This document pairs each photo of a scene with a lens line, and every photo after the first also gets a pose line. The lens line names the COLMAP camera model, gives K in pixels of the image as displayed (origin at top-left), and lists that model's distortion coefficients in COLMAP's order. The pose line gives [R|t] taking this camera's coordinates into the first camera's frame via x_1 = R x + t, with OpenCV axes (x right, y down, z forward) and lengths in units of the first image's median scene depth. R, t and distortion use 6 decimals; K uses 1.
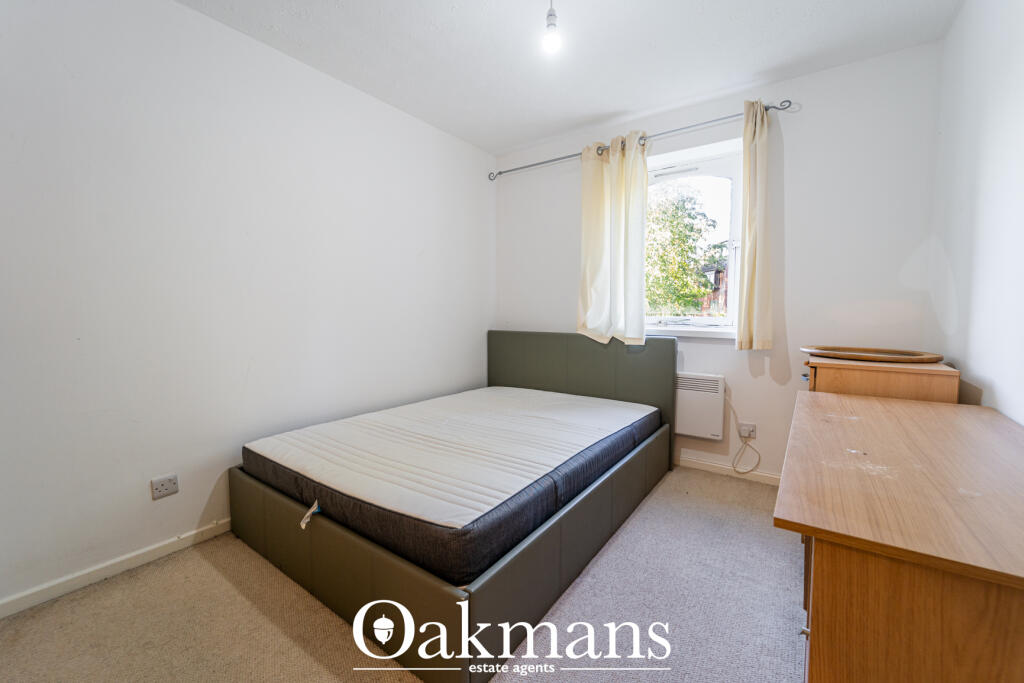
lens RADIAL K [[412.8, 0, 506.8], [0, 412.8, 334.6], [0, 0, 1]] dist [0.002199, -0.003046]
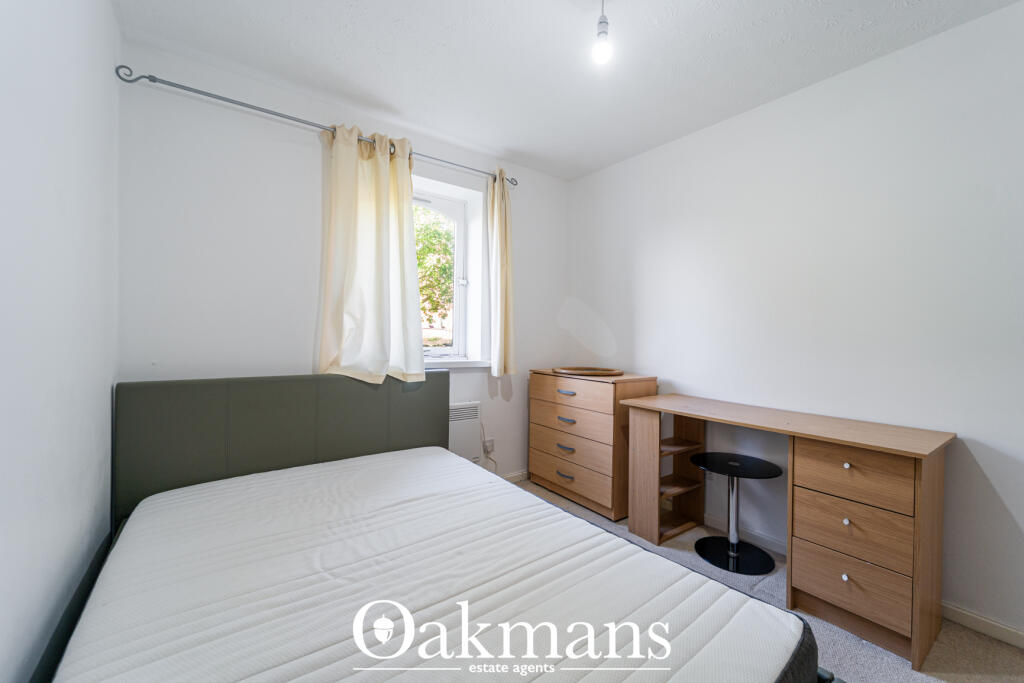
lens RADIAL K [[412.8, 0, 506.8], [0, 412.8, 334.6], [0, 0, 1]] dist [0.002199, -0.003046]
pose [[0.308861, 0.004291, 0.951098, -0.476069], [0.040394, 0.999028, -0.017625, -0.052952], [-0.950249, 0.043862, 0.308387, 0.549947]]
